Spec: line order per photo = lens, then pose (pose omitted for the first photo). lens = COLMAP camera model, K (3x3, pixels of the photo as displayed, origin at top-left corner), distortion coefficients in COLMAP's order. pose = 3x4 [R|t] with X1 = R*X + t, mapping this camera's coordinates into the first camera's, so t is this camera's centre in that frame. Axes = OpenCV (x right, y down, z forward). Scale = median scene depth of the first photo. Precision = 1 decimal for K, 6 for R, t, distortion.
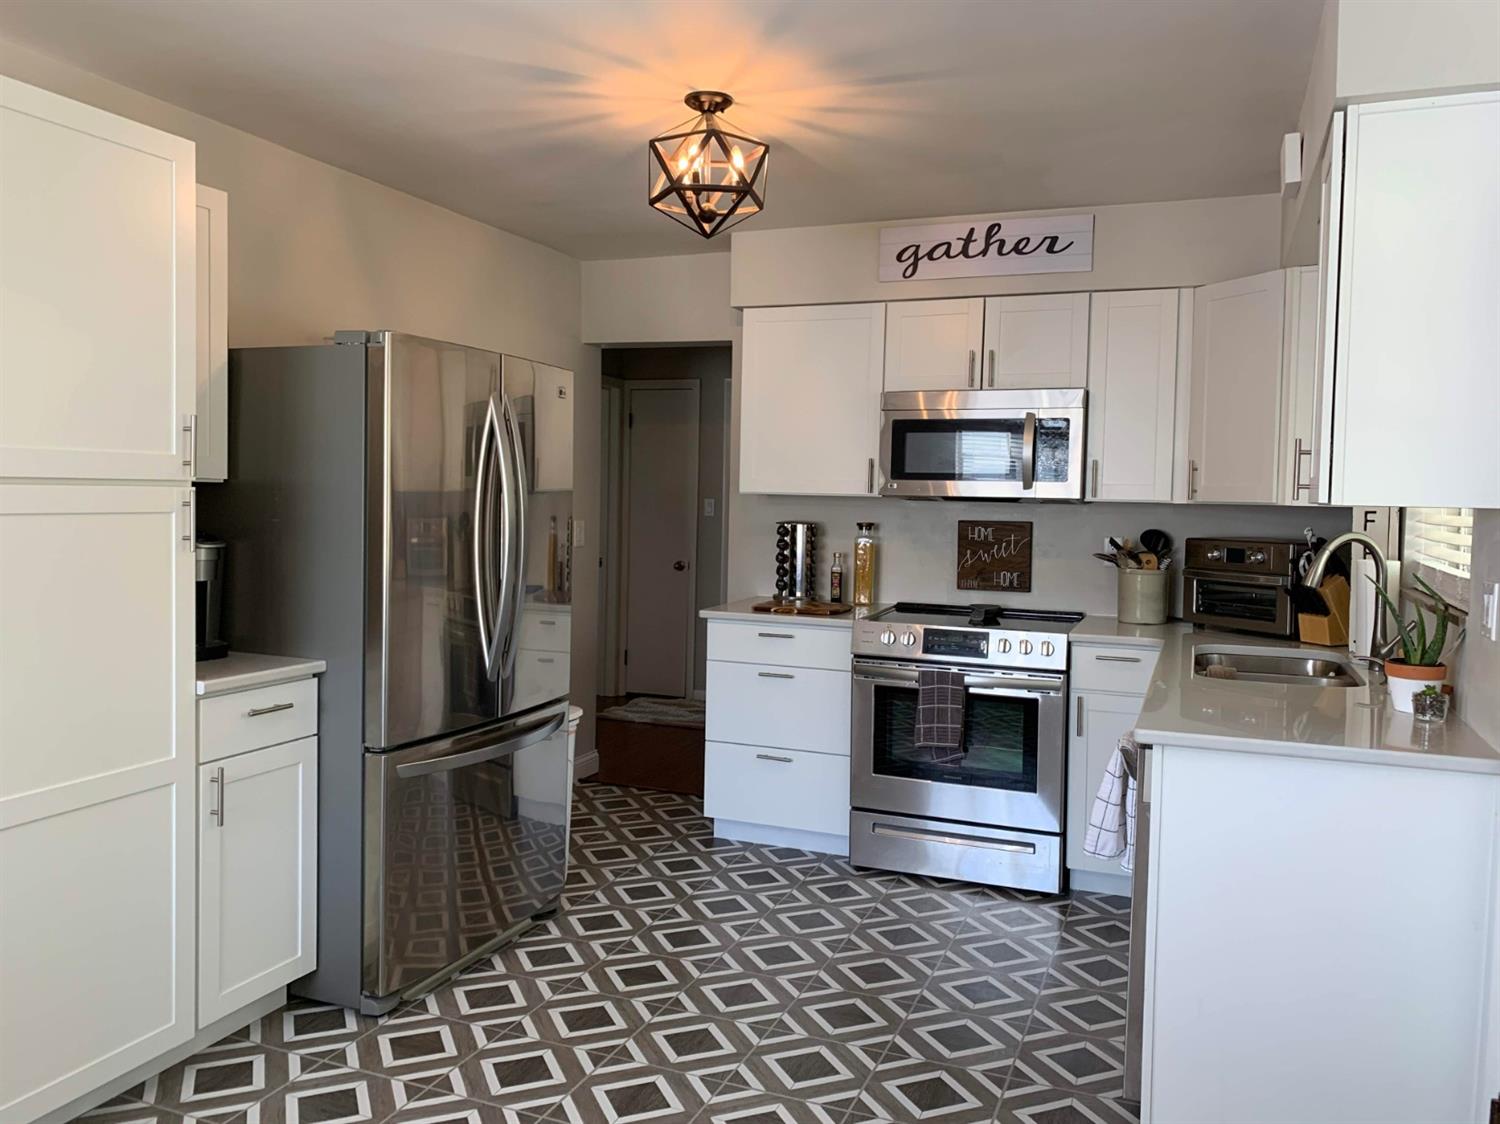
lens RADIAL K [[1175.9, 0, 750.0], [0, 1175.9, 562.0], [0, 0, 1]] dist [0.089342, -0.165257]
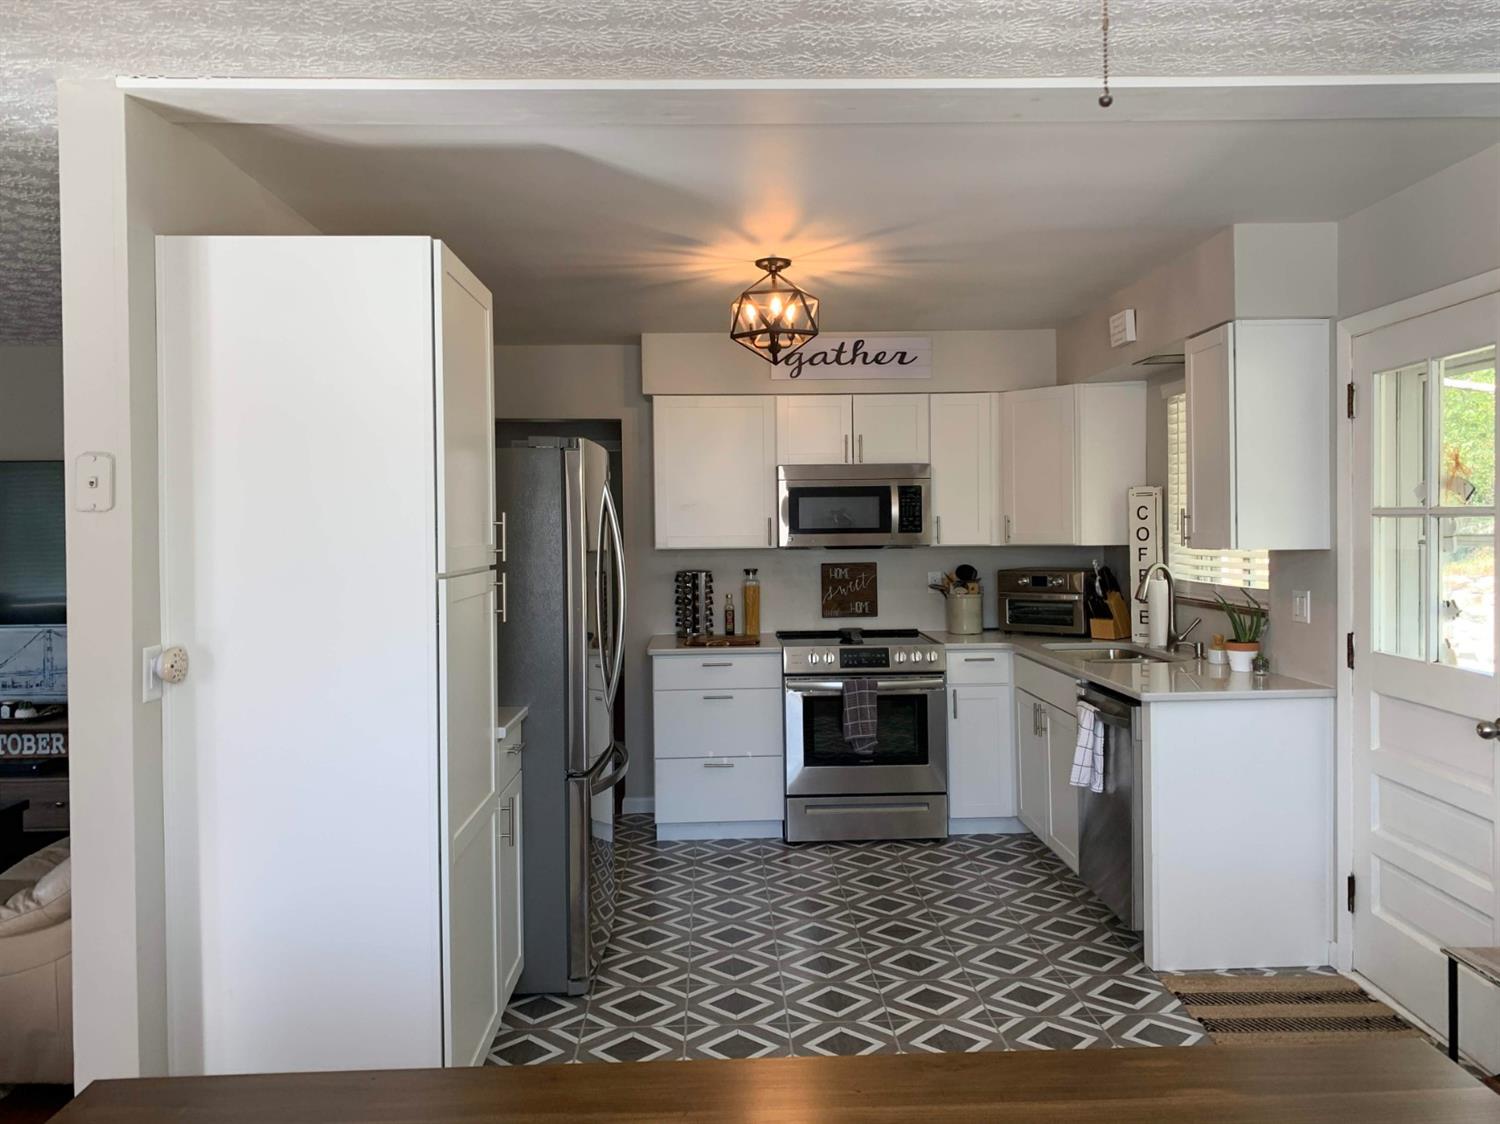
lens RADIAL K [[1175.9, 0, 750.0], [0, 1175.9, 562.0], [0, 0, 1]] dist [0.089342, -0.165257]
pose [[0.909698, -0.044213, 0.412911, -0.462584], [0.055968, 0.998298, -0.016412, -0.022941], [-0.411482, 0.038040, 0.910624, -0.141924]]
